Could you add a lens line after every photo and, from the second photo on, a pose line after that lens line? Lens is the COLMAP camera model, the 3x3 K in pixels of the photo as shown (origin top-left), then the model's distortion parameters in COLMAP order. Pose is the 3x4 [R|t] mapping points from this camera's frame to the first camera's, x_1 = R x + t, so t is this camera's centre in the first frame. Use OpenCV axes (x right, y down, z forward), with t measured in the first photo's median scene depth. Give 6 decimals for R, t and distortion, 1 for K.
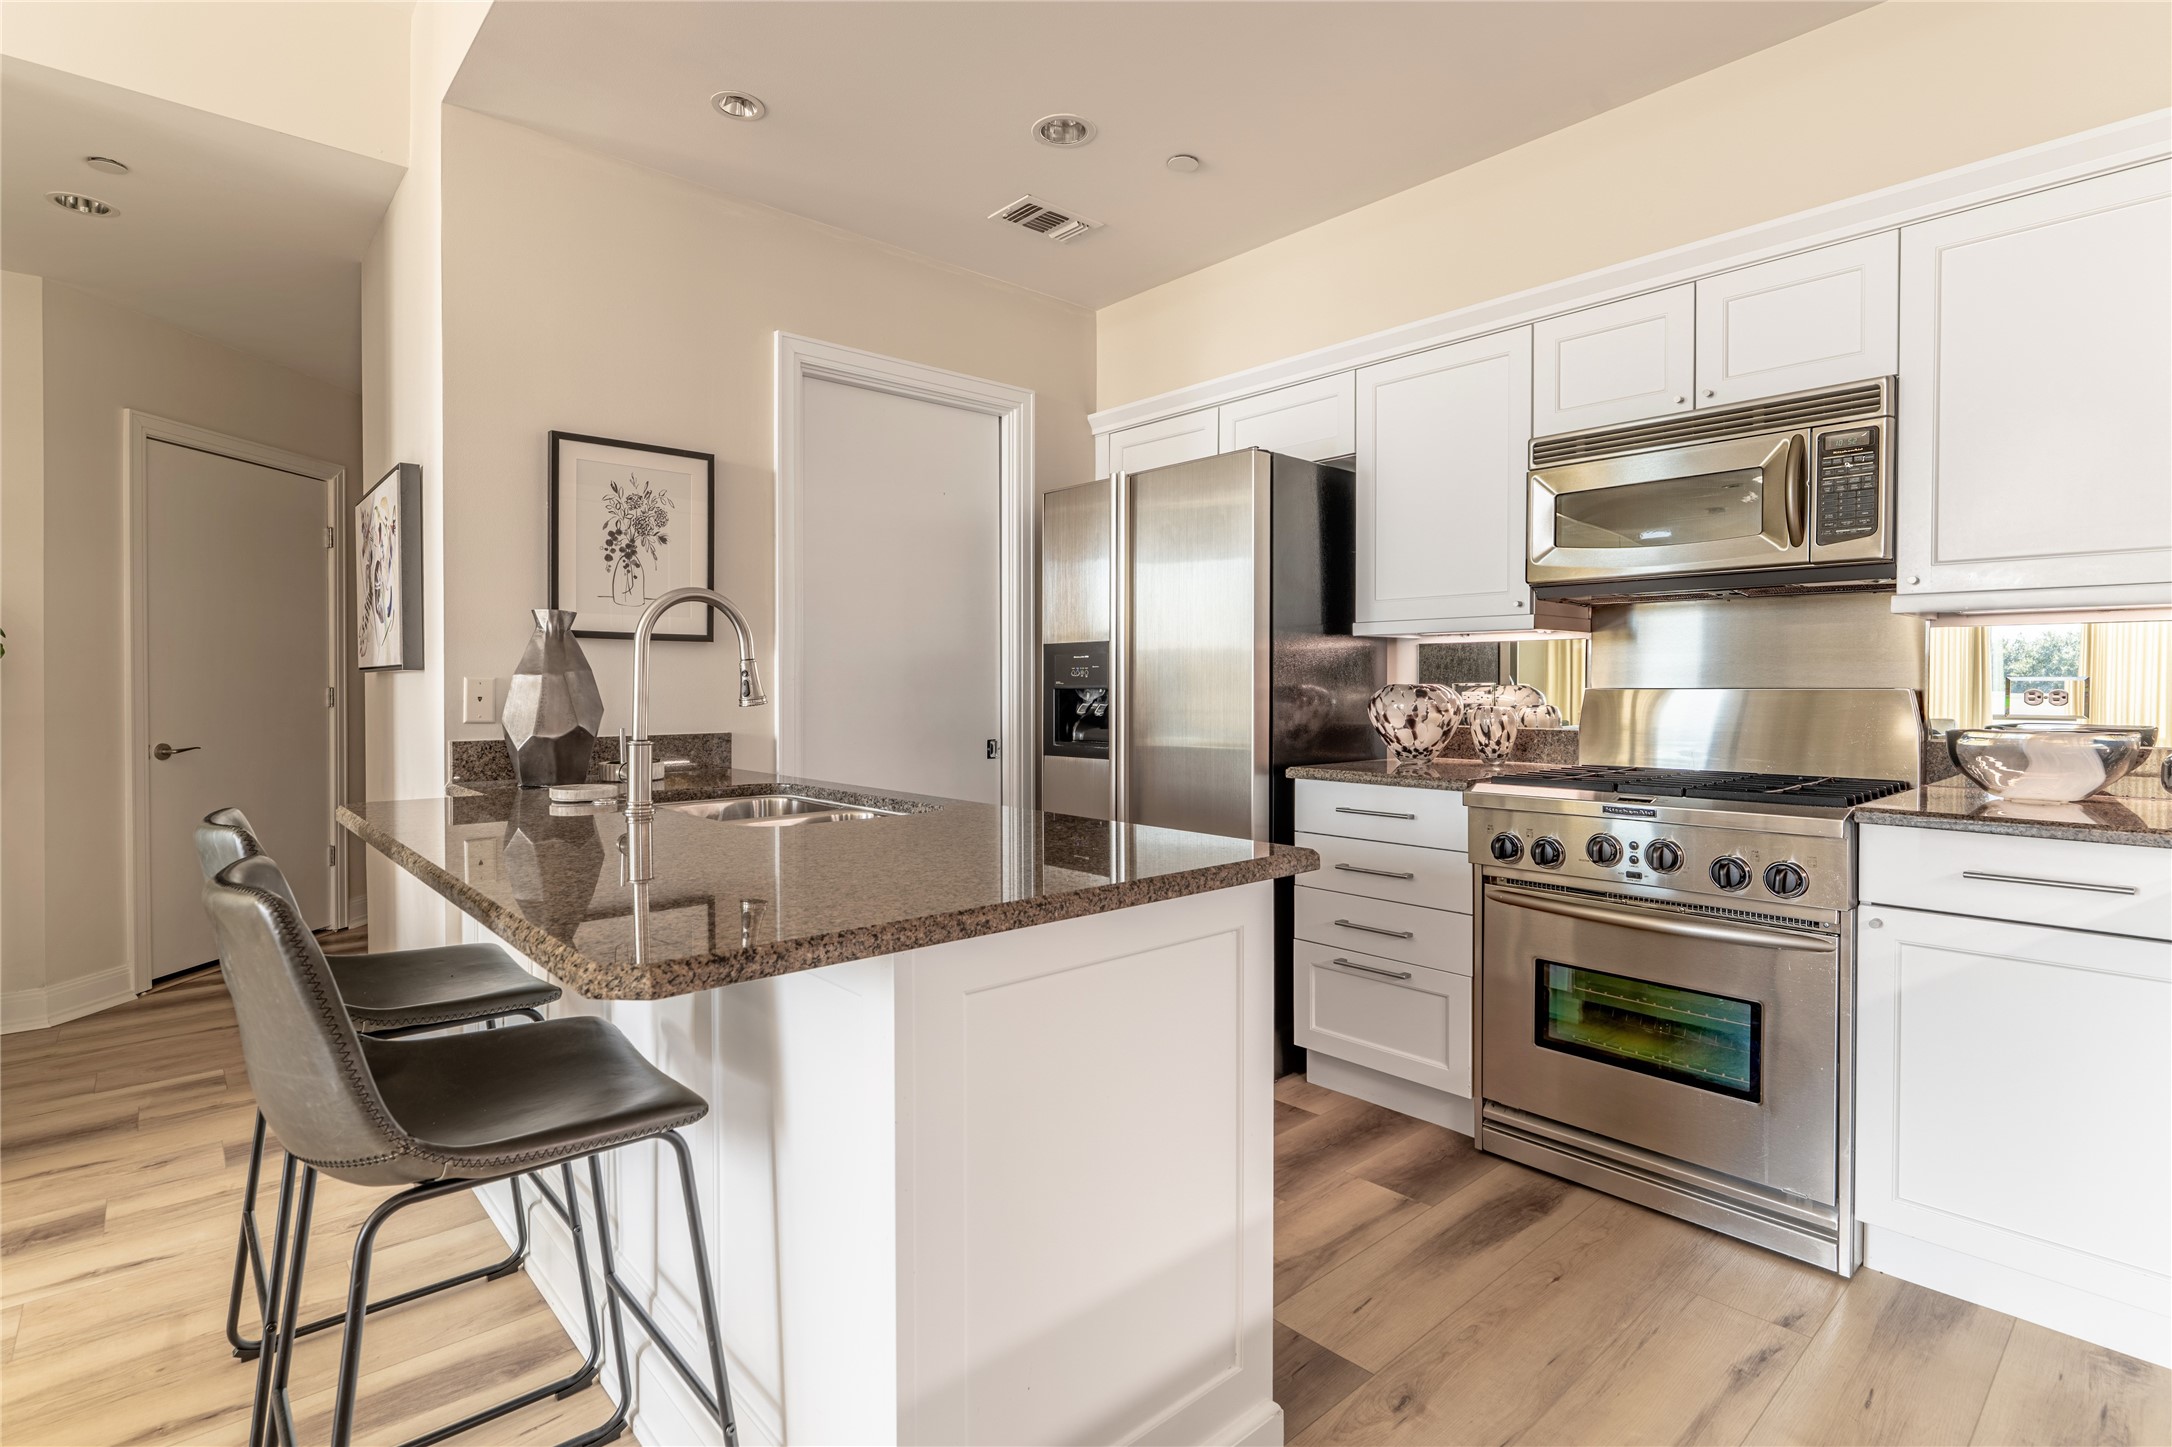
lens RADIAL K [[1053.9, 0, 1084.4], [0, 1053.9, 704.7], [0, 0, 1]] dist [0.001169, -0.000318]
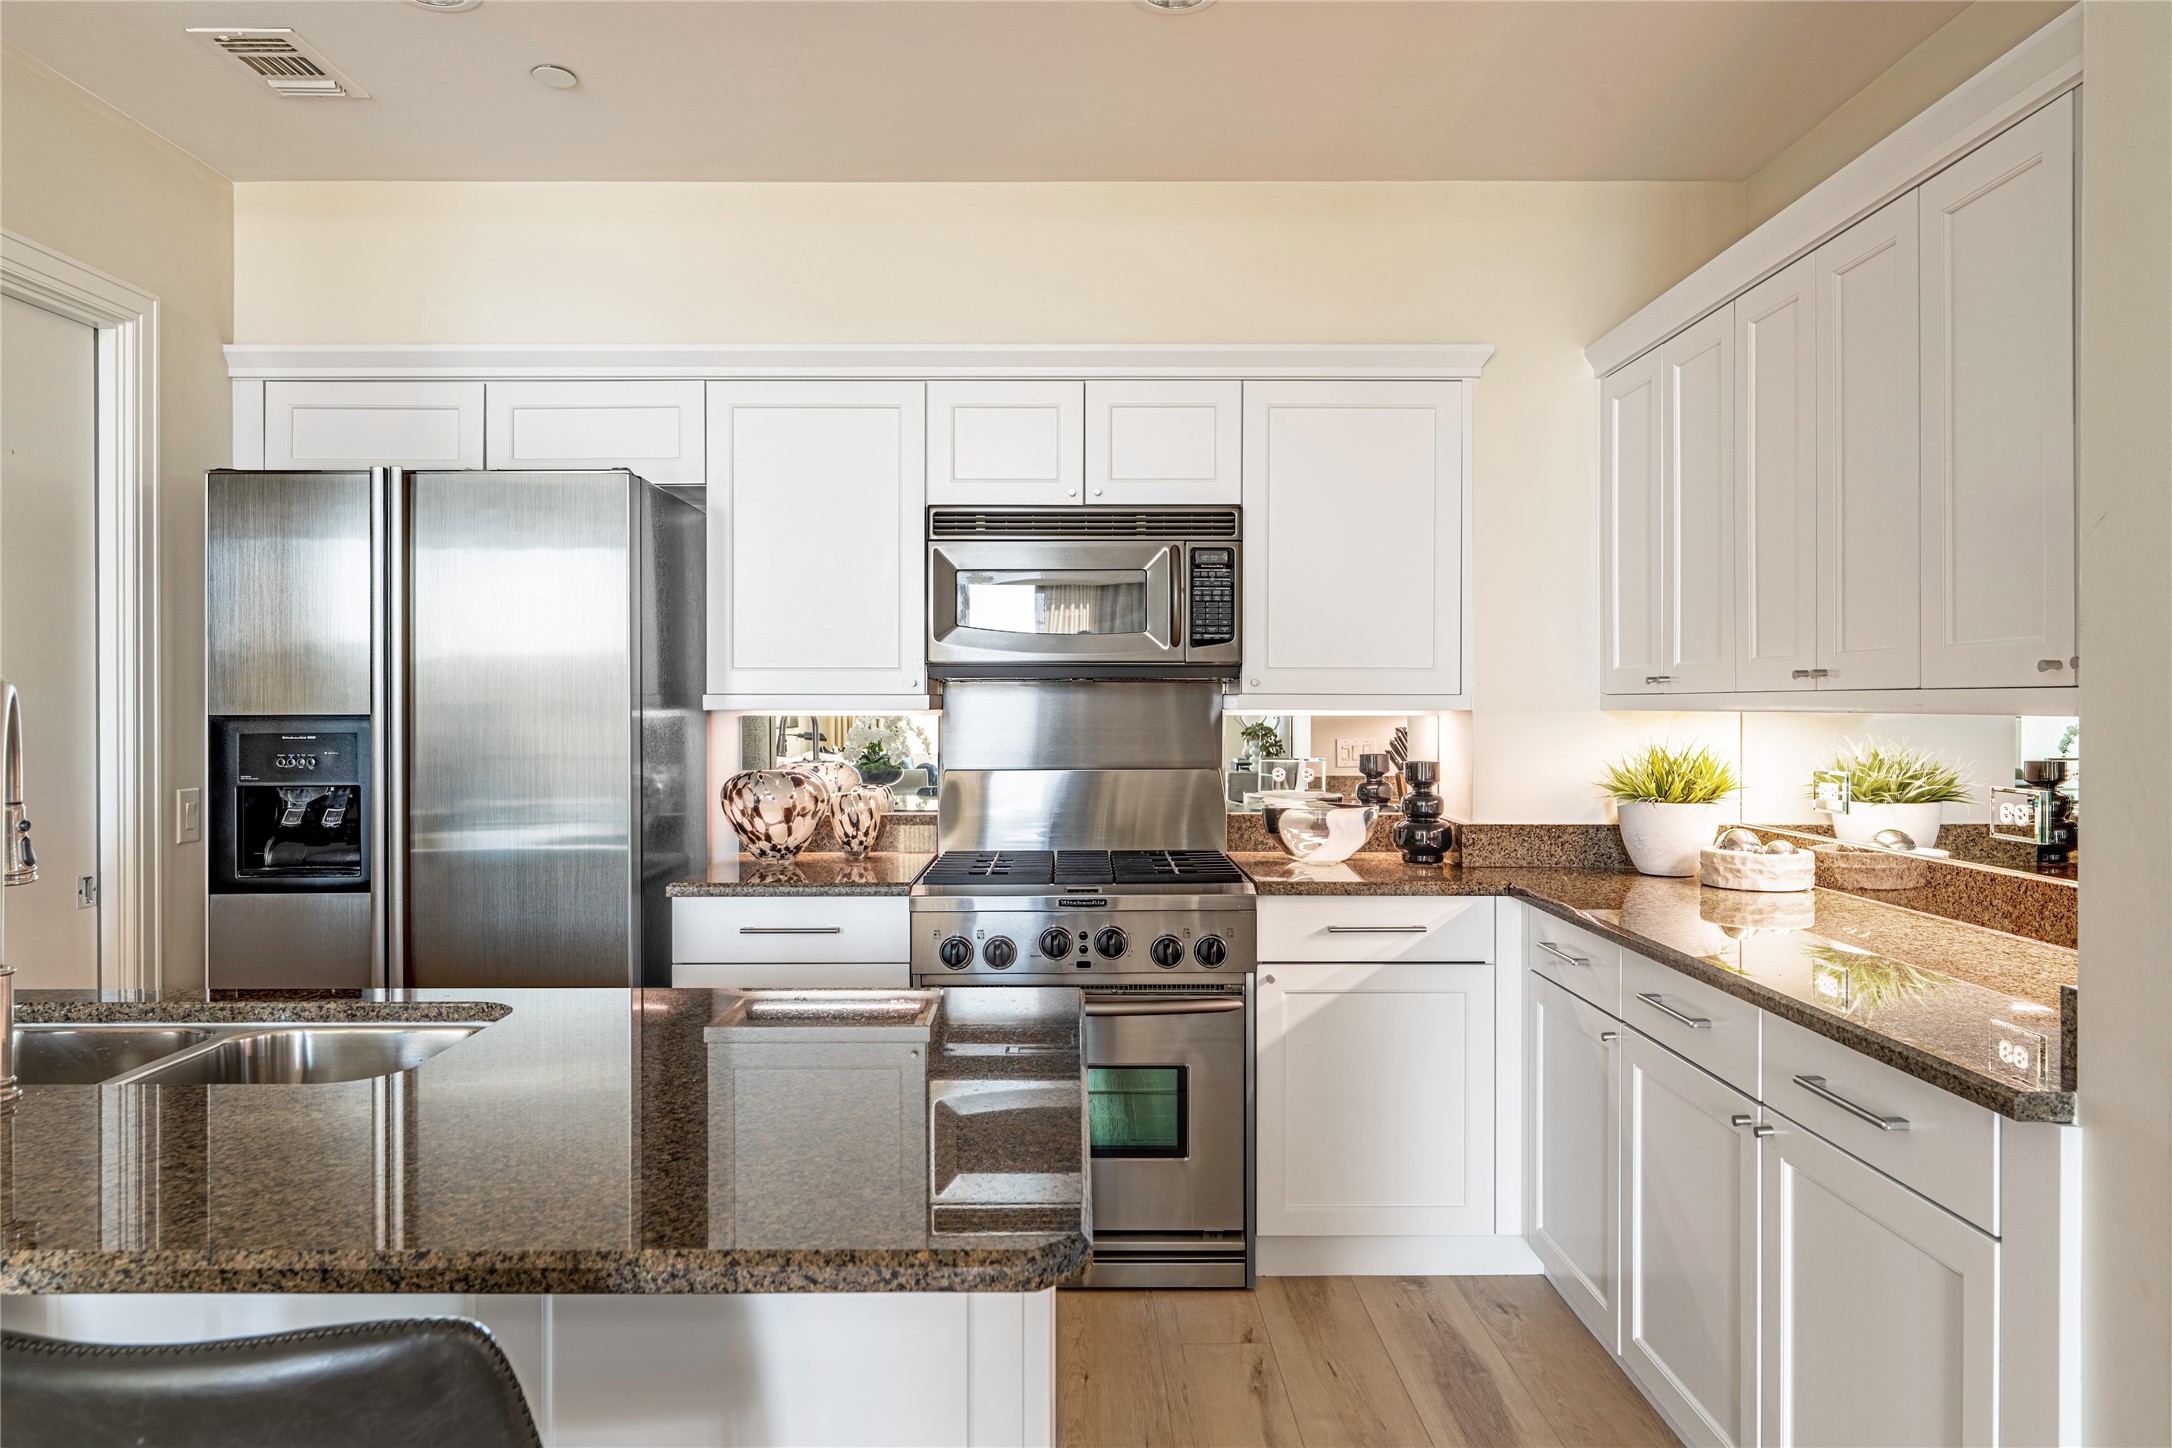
lens RADIAL K [[1439.0, 0, 1087.5], [0, 1439.0, 722.6], [0, 0, 1]] dist [-0.000734, -0.000245]
pose [[0.657476, -0.007682, 0.753437, -0.431562], [0.012269, 0.999925, -0.000511, -0.058963], [-0.753376, 0.009580, 0.657520, 0.067299]]
